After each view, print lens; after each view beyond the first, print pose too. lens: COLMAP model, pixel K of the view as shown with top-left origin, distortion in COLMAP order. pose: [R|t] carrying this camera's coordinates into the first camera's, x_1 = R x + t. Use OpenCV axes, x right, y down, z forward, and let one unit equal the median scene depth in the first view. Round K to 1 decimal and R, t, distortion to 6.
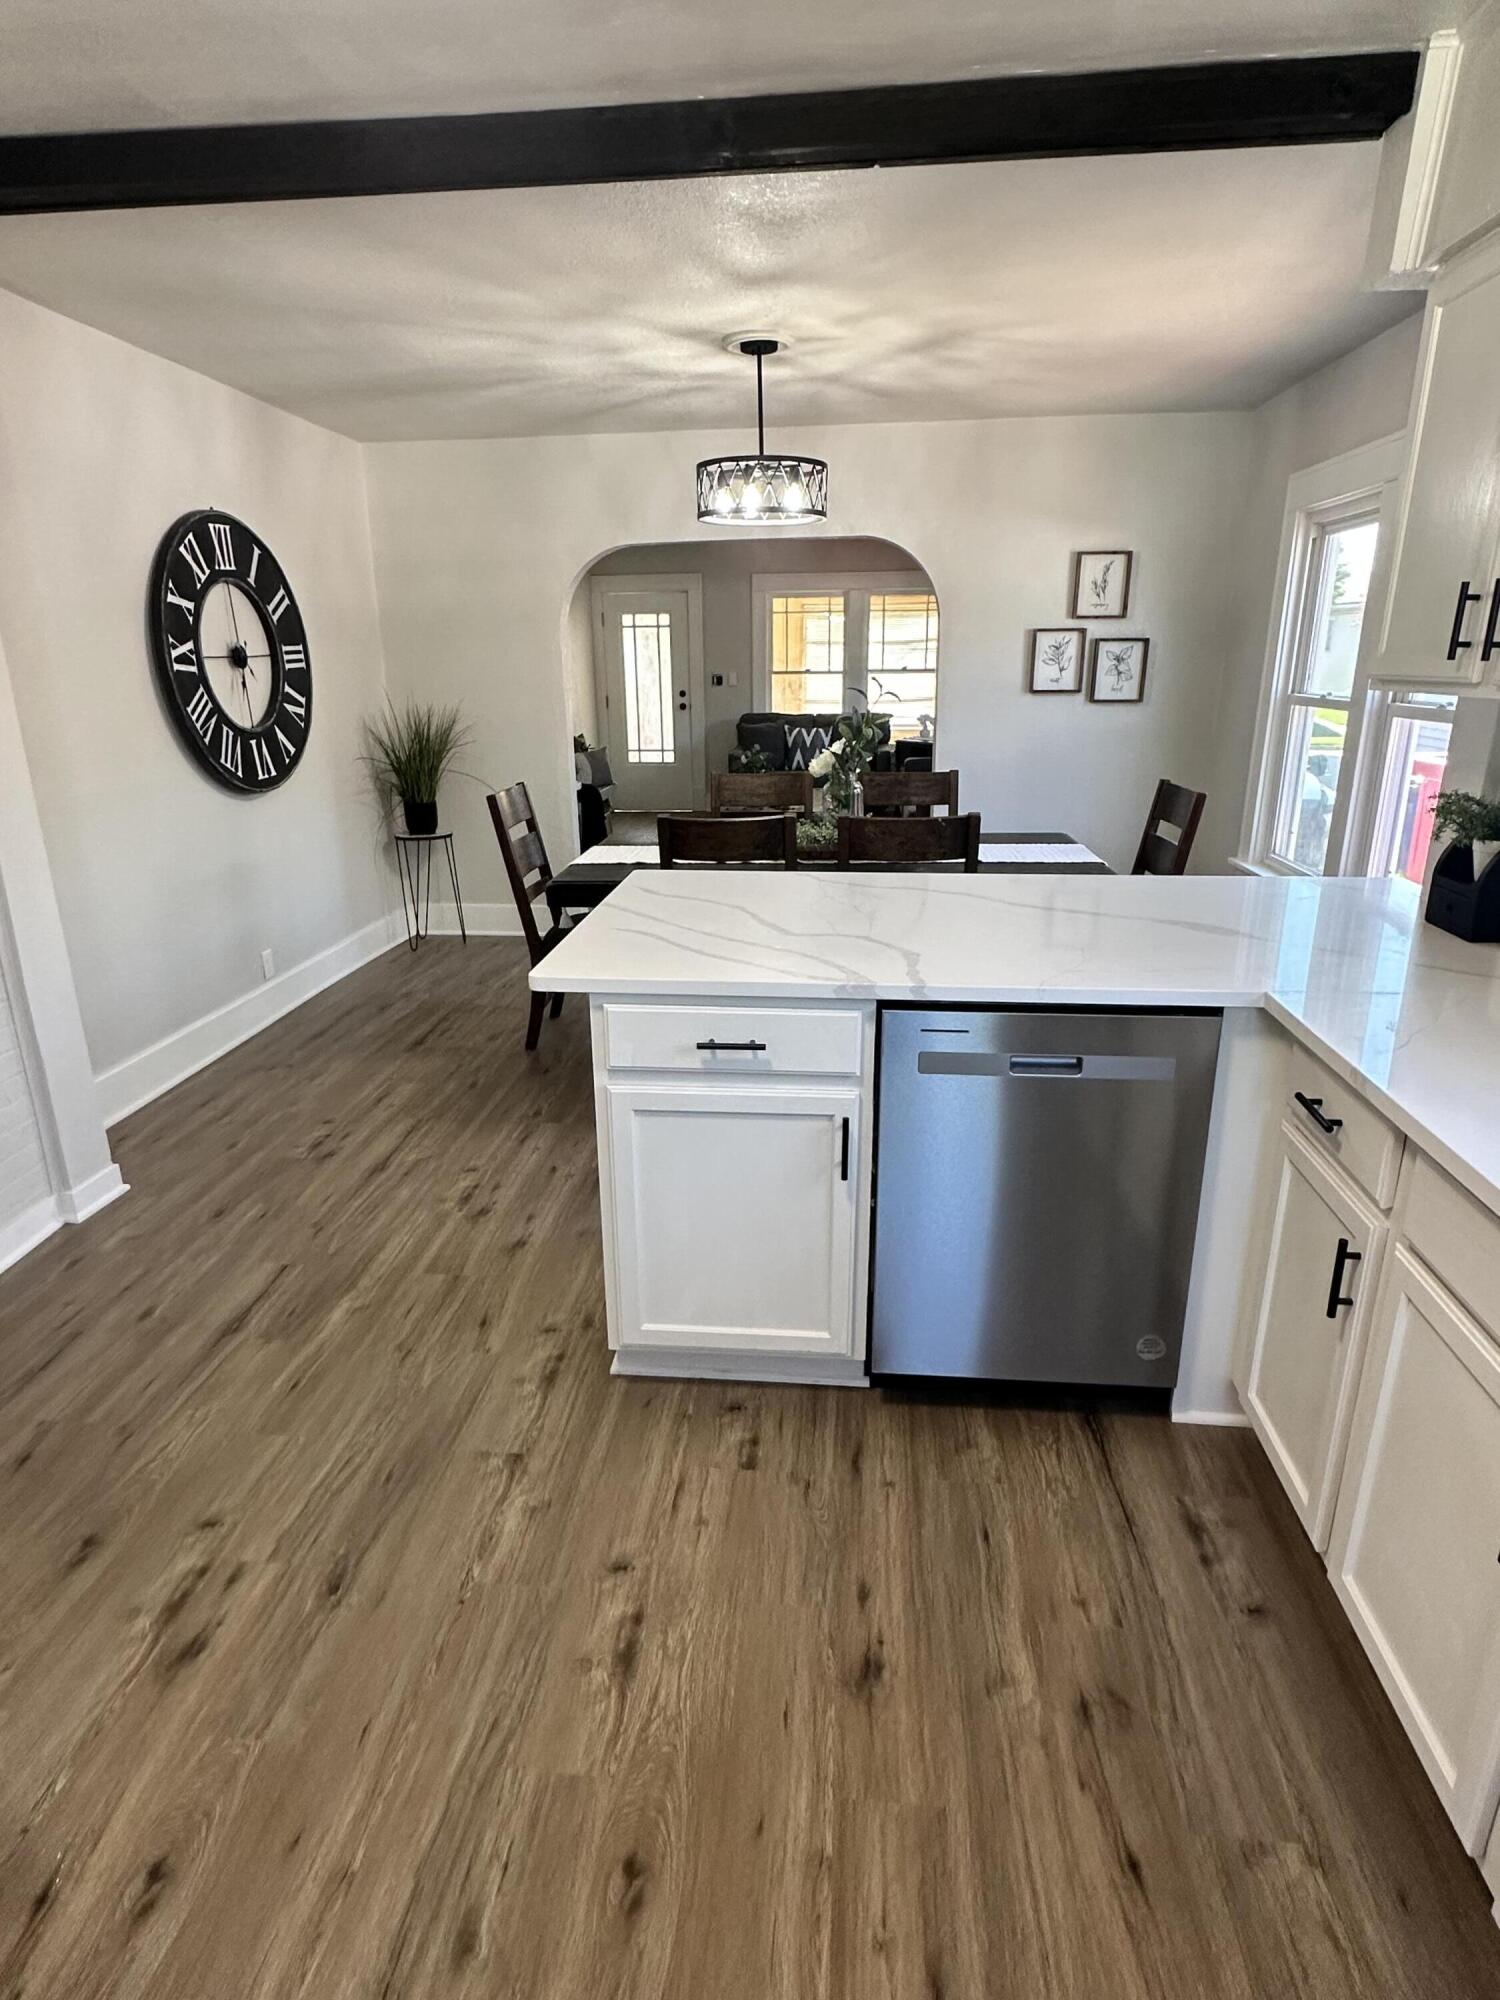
lens RADIAL K [[1072.9, 0, 751.7], [0, 1072.9, 1007.7], [0, 0, 1]] dist [-0.005957, 0.000085]
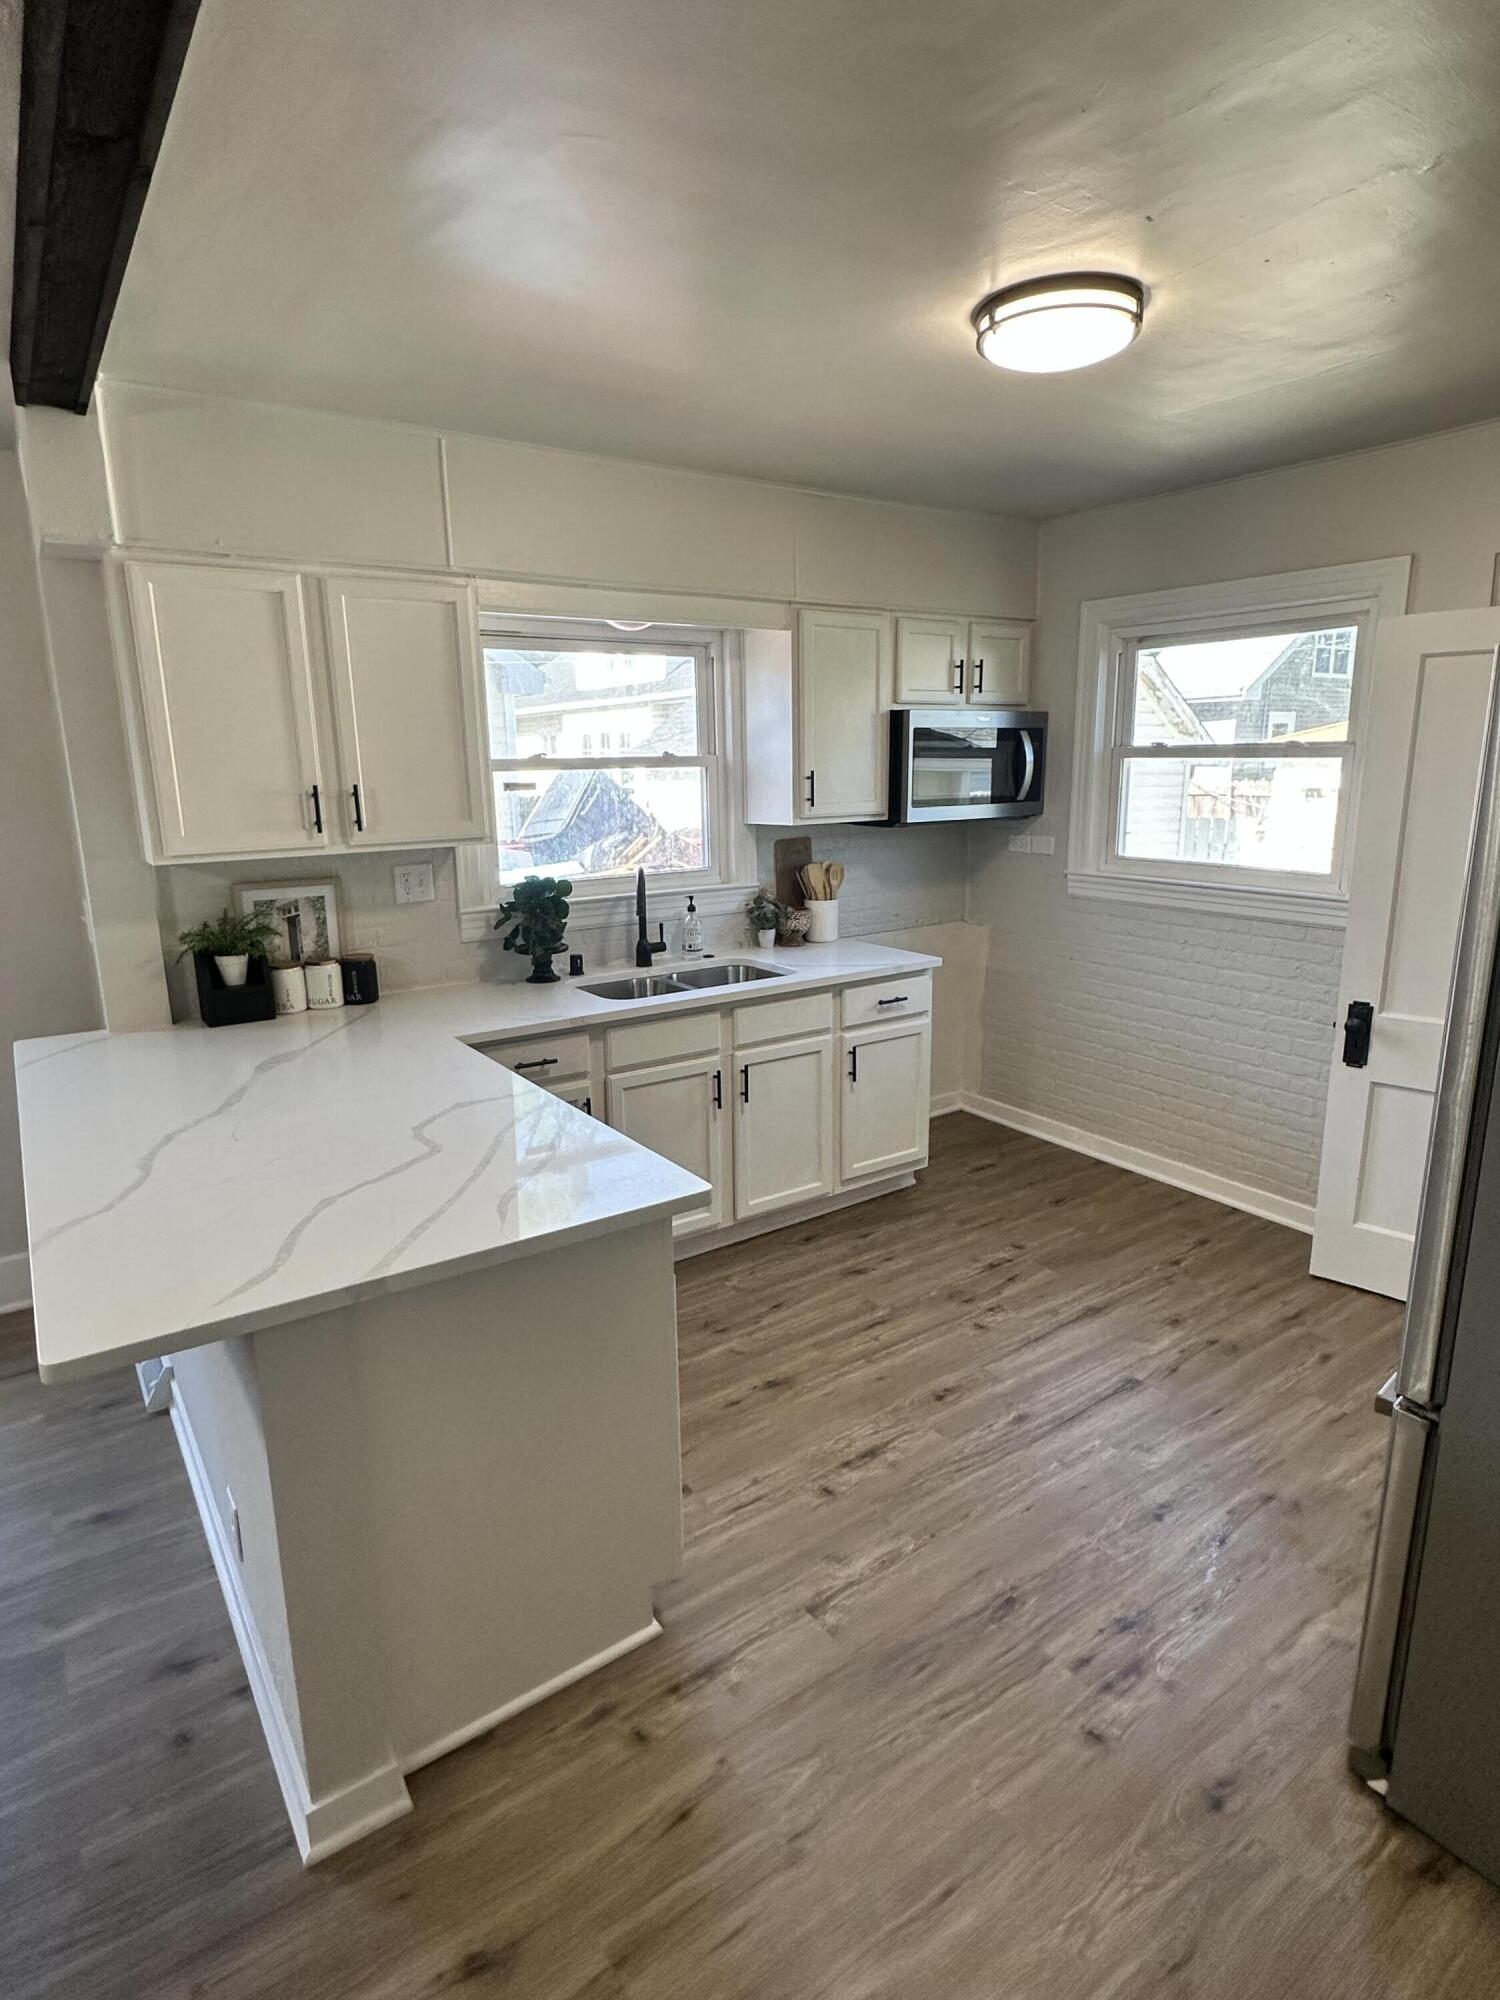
lens RADIAL K [[1072.9, 0, 742.2], [0, 1072.9, 1002.5], [0, 0, 1]] dist [-0.005957, 0.000085]
pose [[-0.642226, -0.149327, 0.751829, -0.576973], [0.262874, 0.878450, 0.399028, -0.342903], [-0.720030, 0.453902, -0.524909, 0.892847]]
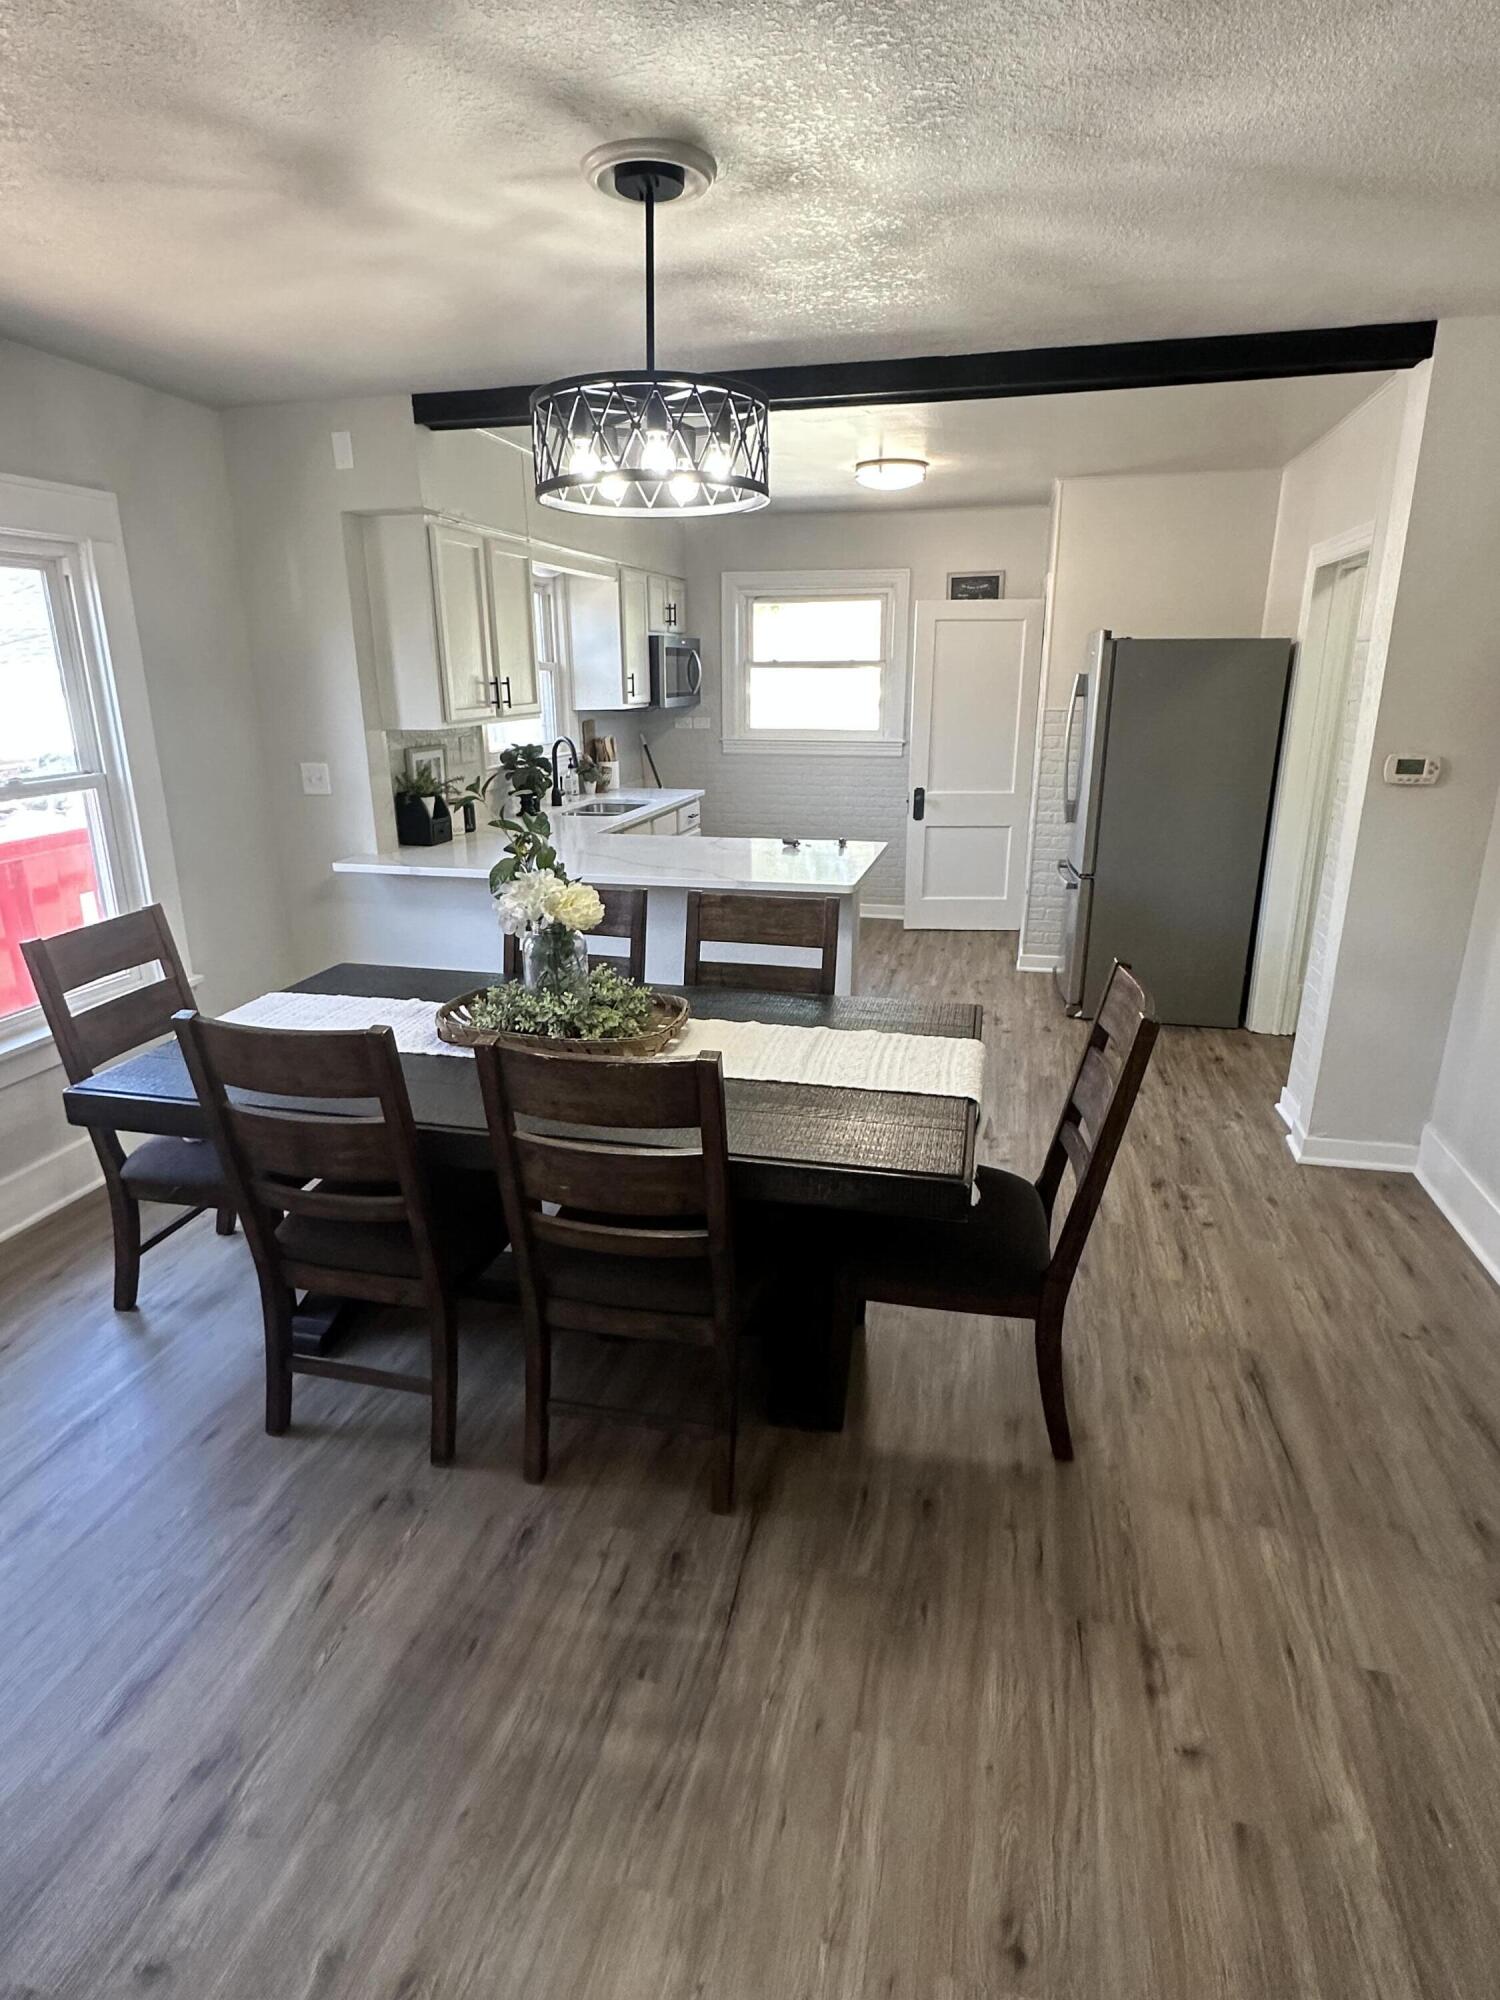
lens RADIAL K [[1072.9, 0, 743.3], [0, 1072.9, 1004.4], [0, 0, 1]] dist [-0.005957, 0.000085]
pose [[-0.989487, -0.028278, 0.141830, -0.152260], [0.059873, 0.812605, 0.579732, -0.692424], [-0.131645, 0.582129, -0.802369, 1.952950]]
